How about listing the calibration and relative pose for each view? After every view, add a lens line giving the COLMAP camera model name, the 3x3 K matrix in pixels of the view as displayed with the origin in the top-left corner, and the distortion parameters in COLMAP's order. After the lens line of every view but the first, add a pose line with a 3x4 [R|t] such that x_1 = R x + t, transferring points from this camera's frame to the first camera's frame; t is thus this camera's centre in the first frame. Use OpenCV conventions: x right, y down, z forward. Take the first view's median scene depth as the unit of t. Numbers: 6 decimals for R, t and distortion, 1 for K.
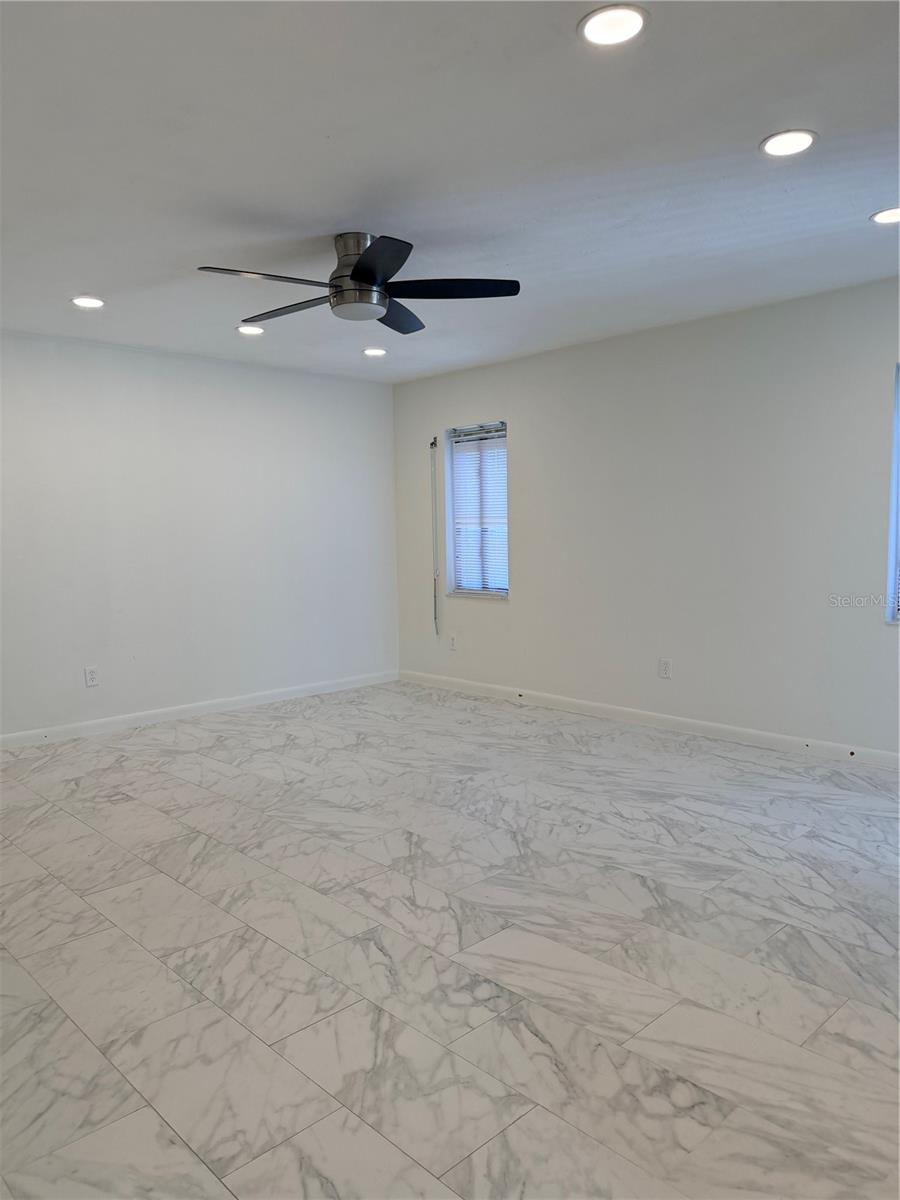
lens RADIAL K [[830.7, 0, 450.0], [0, 830.7, 600.0], [0, 0, 1]] dist [0.190792, -0.359593]
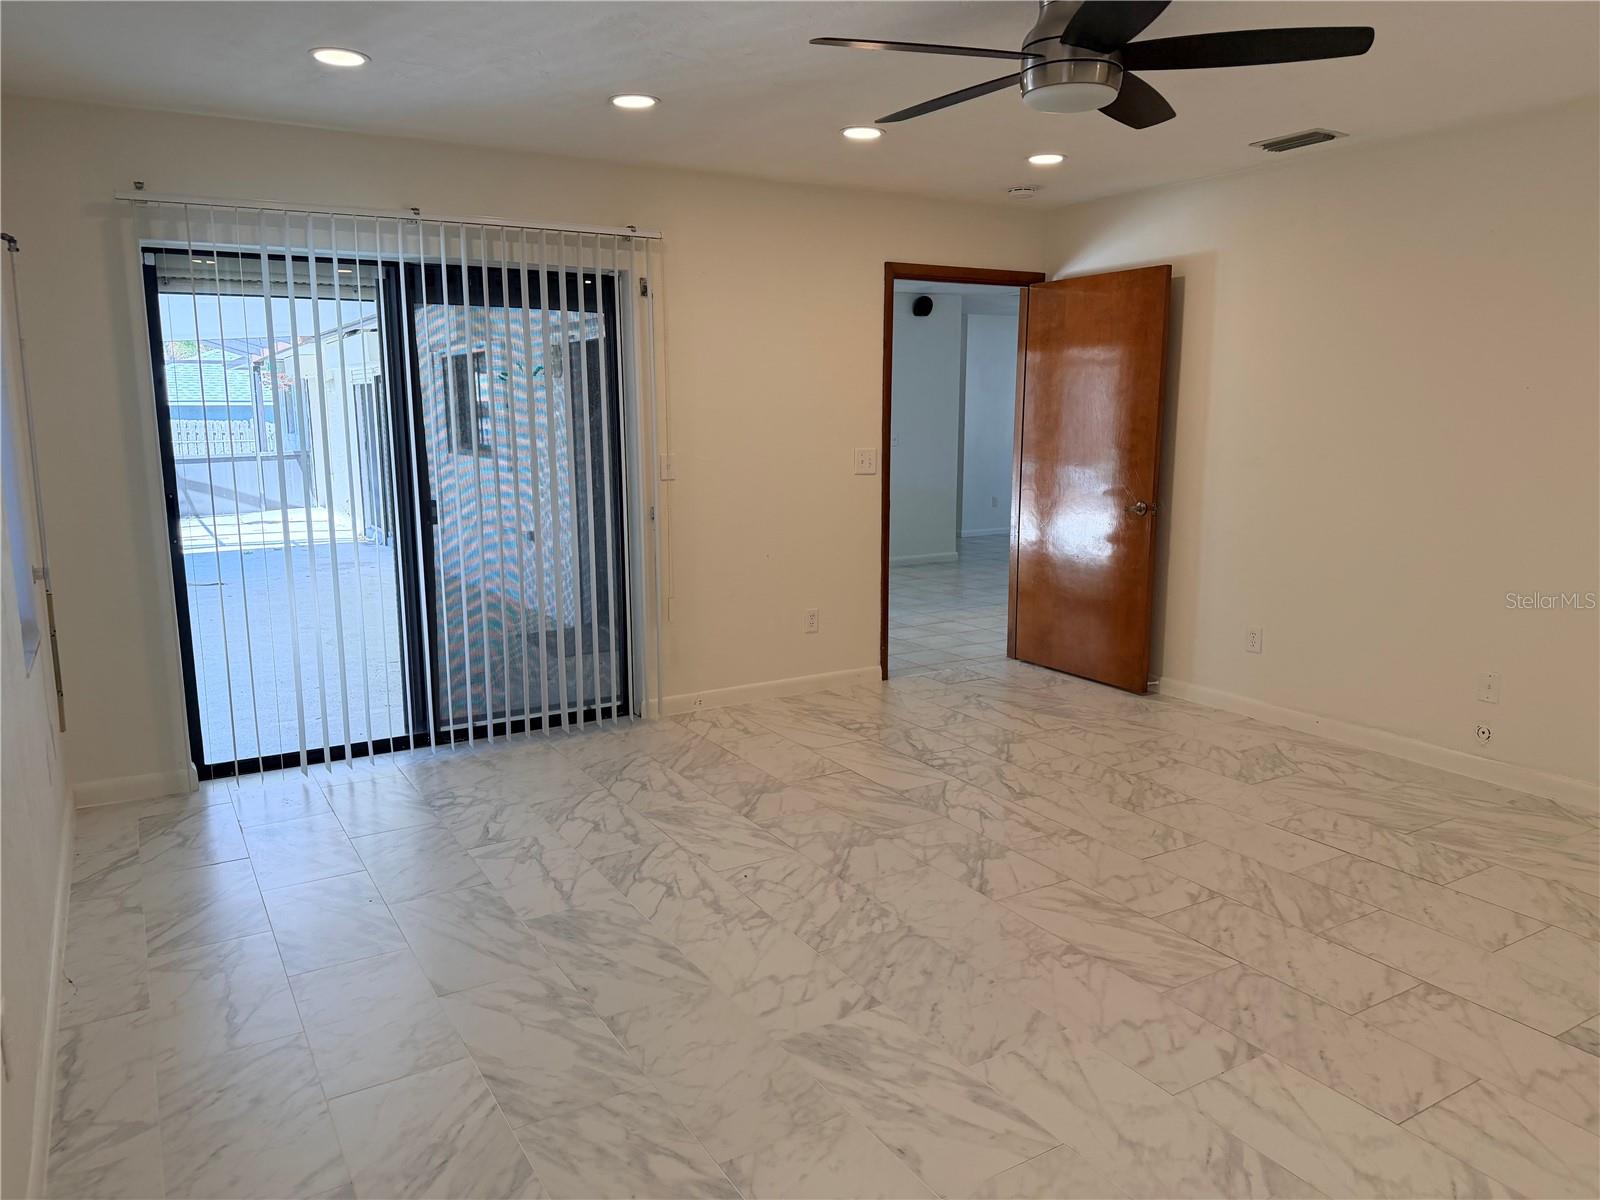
lens RADIAL K [[1107.6, 0, 800.1], [0, 1107.6, 605.8], [0, 0, 1]] dist [0.190792, -0.359593]
pose [[-0.973838, -0.019312, 0.226422, -0.101442], [0.038771, 0.967654, 0.249285, -0.188431], [-0.223912, 0.251541, -0.941589, 1.749063]]
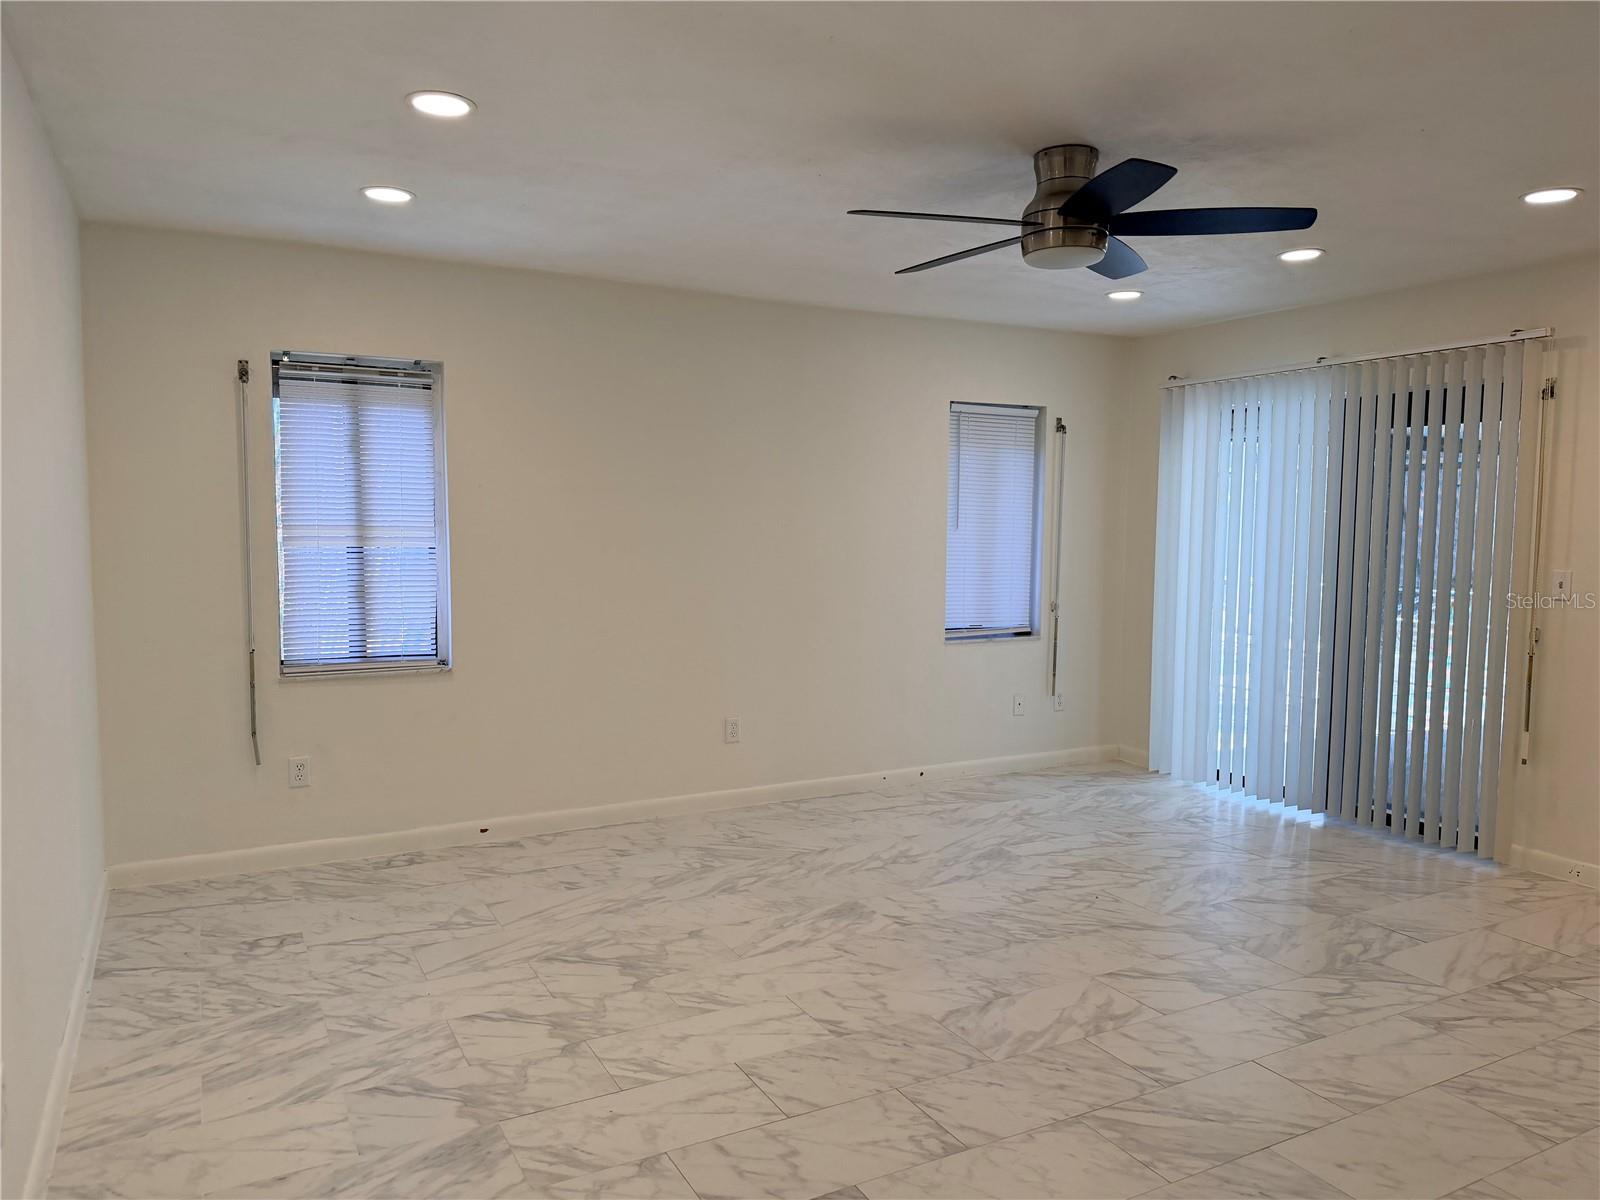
lens RADIAL K [[1109.3, 0, 800.0], [0, 1109.3, 600.0], [0, 0, 1]] dist [0.048311, -0.064169]
pose [[0.273822, -0.054020, 0.960262, -0.986401], [0.067508, 0.997038, 0.036838, -0.101277], [-0.959408, 0.054738, 0.276657, 0.907910]]
